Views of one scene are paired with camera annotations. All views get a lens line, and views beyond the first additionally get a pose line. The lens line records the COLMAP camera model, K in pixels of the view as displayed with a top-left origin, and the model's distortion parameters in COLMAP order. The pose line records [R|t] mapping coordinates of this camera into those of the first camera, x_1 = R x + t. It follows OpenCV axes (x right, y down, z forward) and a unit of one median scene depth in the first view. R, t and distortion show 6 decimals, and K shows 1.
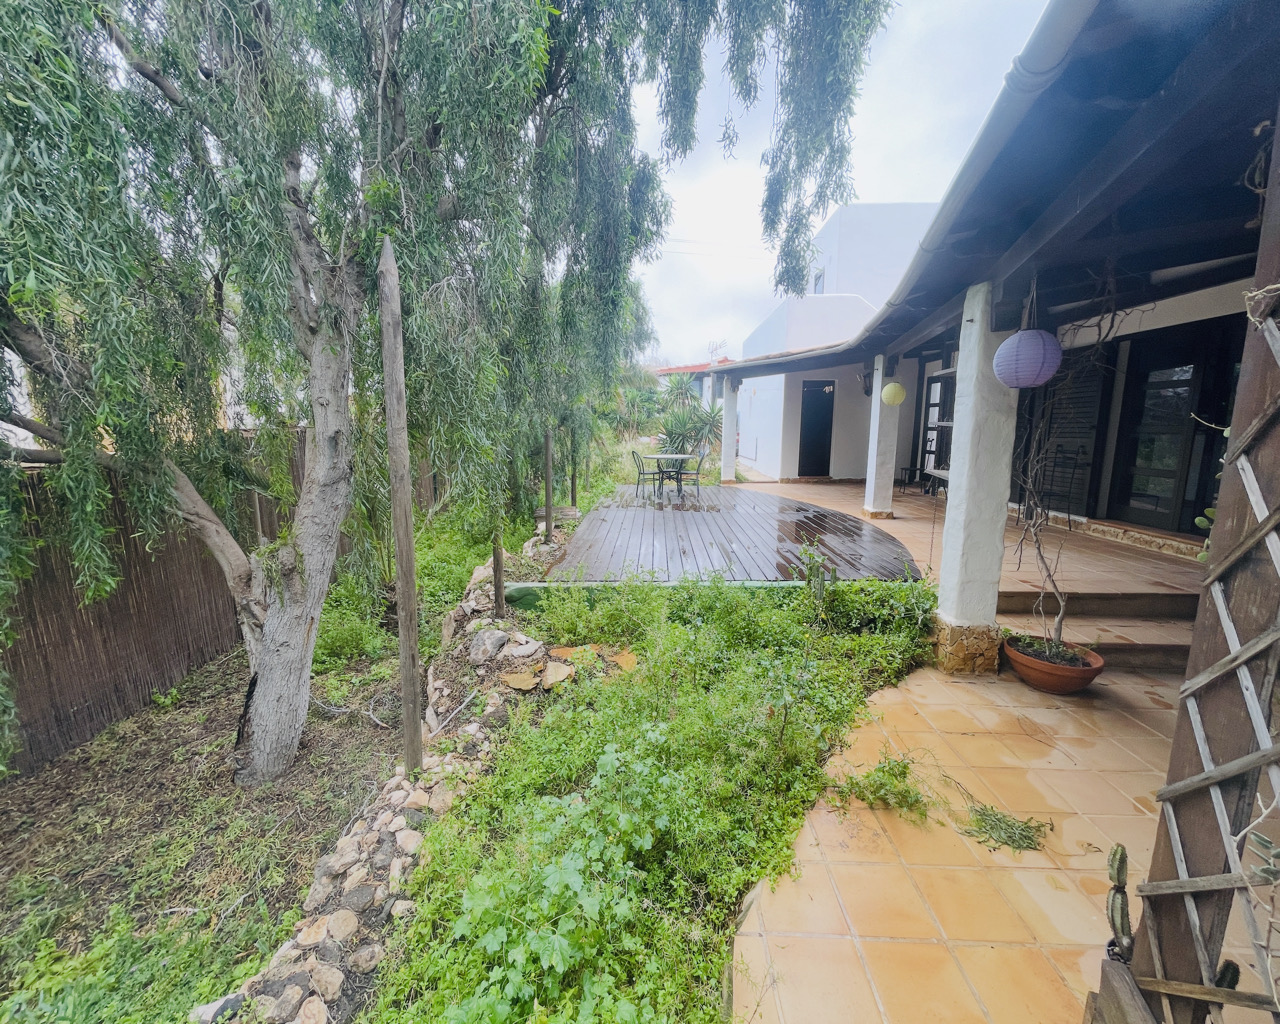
lens RADIAL K [[515.4, 0, 636.2], [0, 515.4, 504.2], [0, 0, 1]] dist [-0.004309, 0.000933]
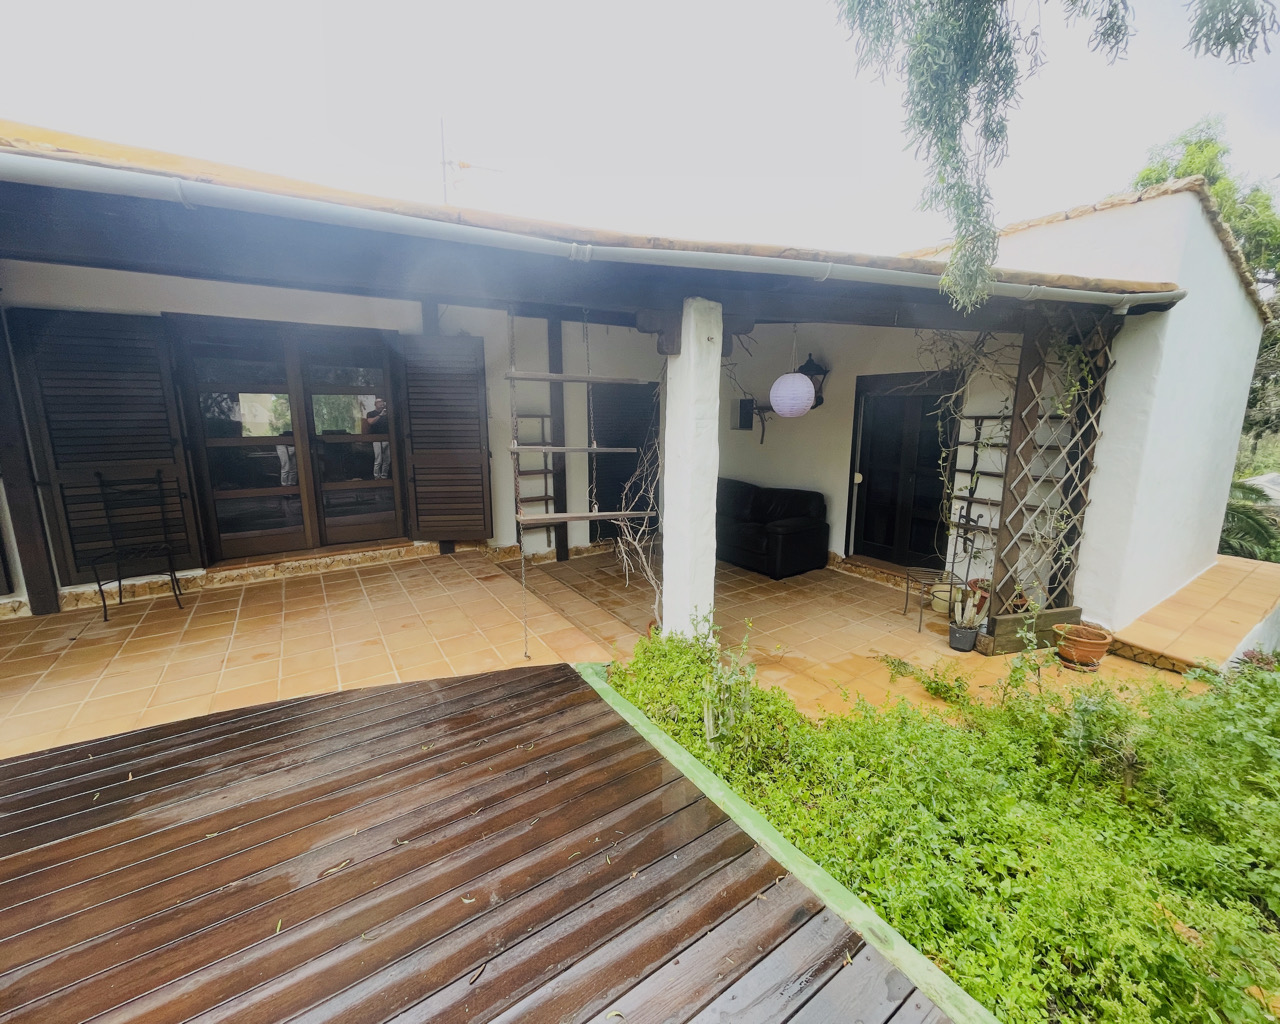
lens RADIAL K [[515.4, 0, 640.6], [0, 515.4, 506.2], [0, 0, 1]] dist [-0.004309, 0.000933]
pose [[-0.595277, -0.148548, 0.789670, -0.045817], [0.119288, 0.955535, 0.269673, -0.263122], [-0.794616, 0.254729, -0.551088, 1.337801]]
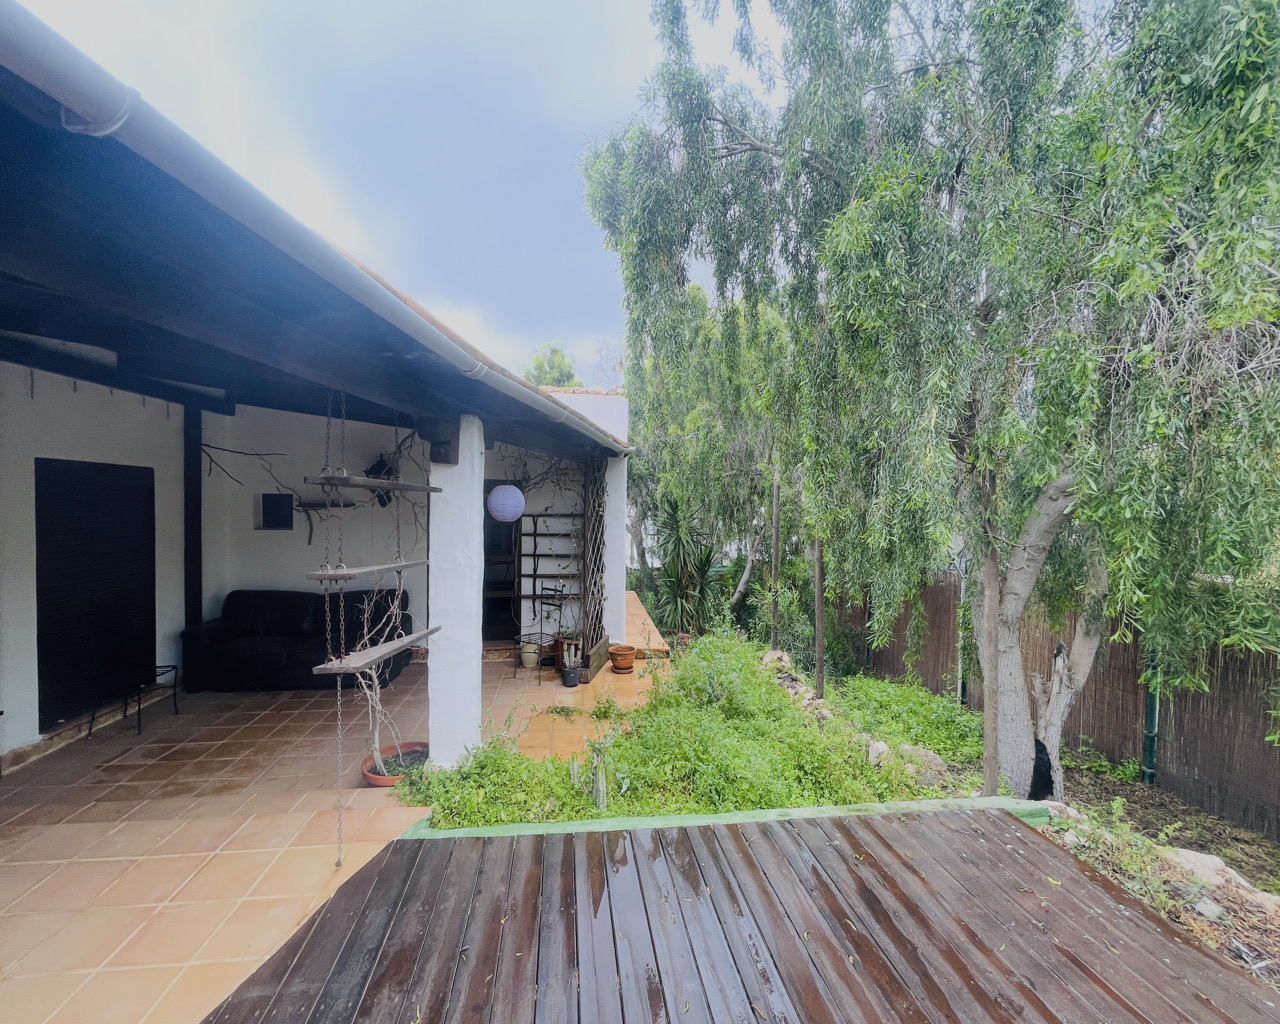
lens RADIAL K [[515.4, 0, 629.2], [0, 515.4, 514.8], [0, 0, 1]] dist [-0.004309, 0.000933]
pose [[-0.984953, -0.010215, -0.172522, 0.426594], [-0.040249, 0.984361, 0.171506, -0.335321], [0.168072, 0.175869, -0.969960, 1.625171]]
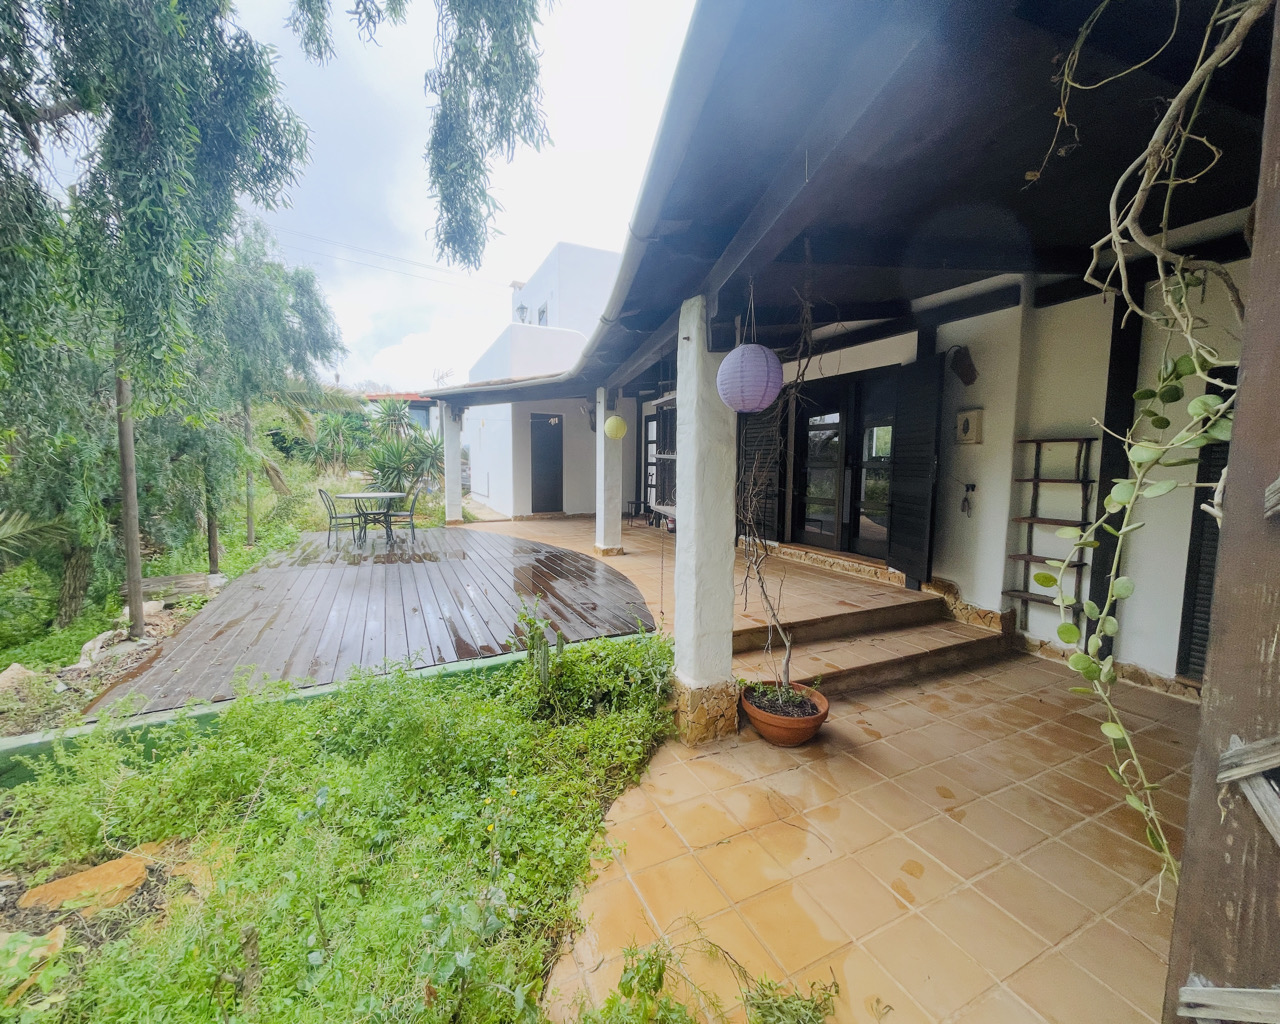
lens RADIAL K [[515.4, 0, 635.4], [0, 515.4, 509.7], [0, 0, 1]] dist [-0.004309, 0.000933]
pose [[0.882553, -0.034378, 0.468954, 0.116673], [0.061330, 0.997220, -0.042316, -0.025270], [-0.466195, 0.066107, 0.882208, 0.223571]]
